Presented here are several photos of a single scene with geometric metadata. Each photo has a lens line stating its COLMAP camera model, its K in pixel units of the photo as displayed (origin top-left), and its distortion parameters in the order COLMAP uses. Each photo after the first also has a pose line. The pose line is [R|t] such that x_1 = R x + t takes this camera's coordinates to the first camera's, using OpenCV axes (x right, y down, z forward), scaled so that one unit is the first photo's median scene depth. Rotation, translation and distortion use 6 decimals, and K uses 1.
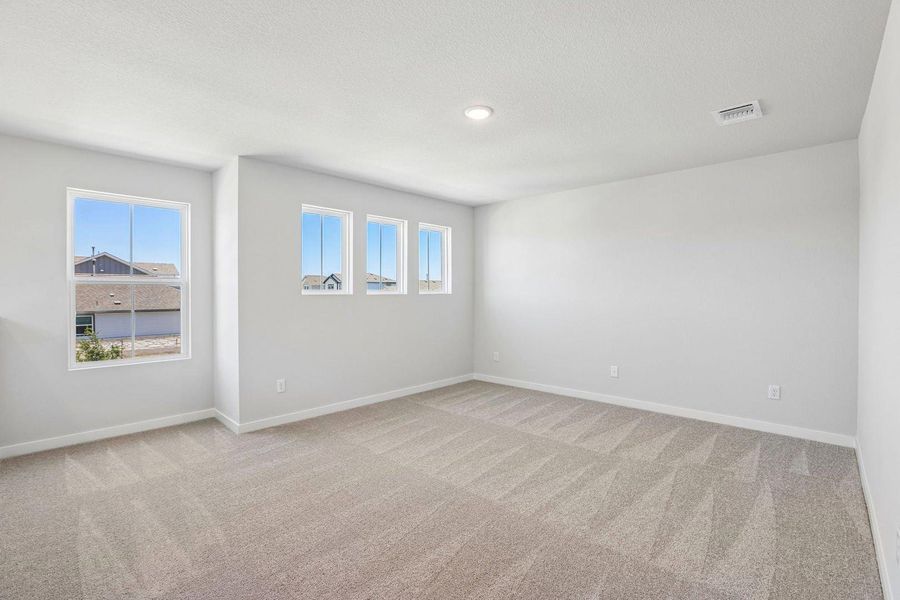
lens RADIAL K [[403.5, 0, 450.3], [0, 403.5, 295.4], [0, 0, 1]] dist [-0.051319, 0.013988]
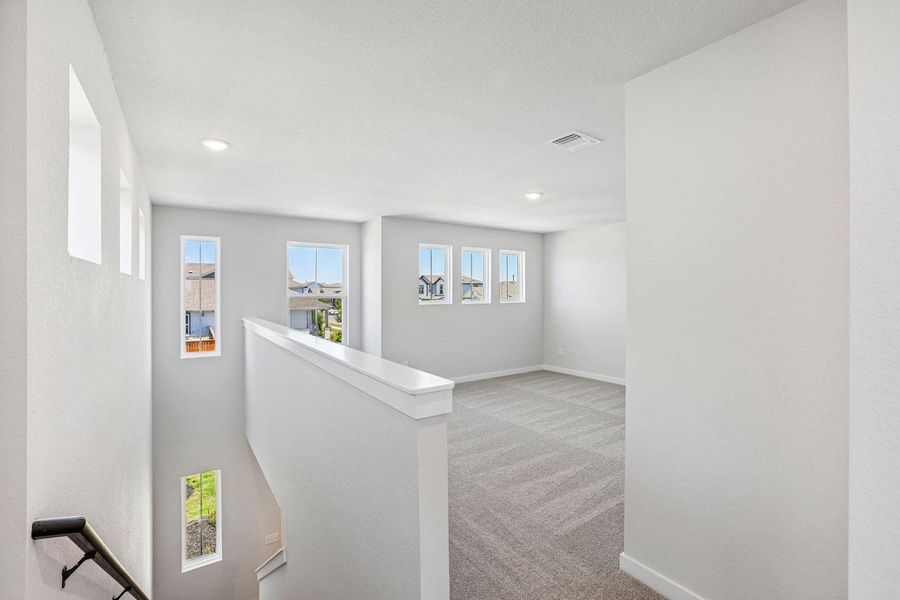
lens RADIAL K [[403.5, 0, 450.3], [0, 403.5, 295.4], [0, 0, 1]] dist [-0.051319, 0.013988]
pose [[0.977103, 0.001100, -0.212766, 0.057509], [-0.001064, 0.999999, 0.000284, -0.035628], [0.212766, -0.000051, 0.977103, -0.419248]]
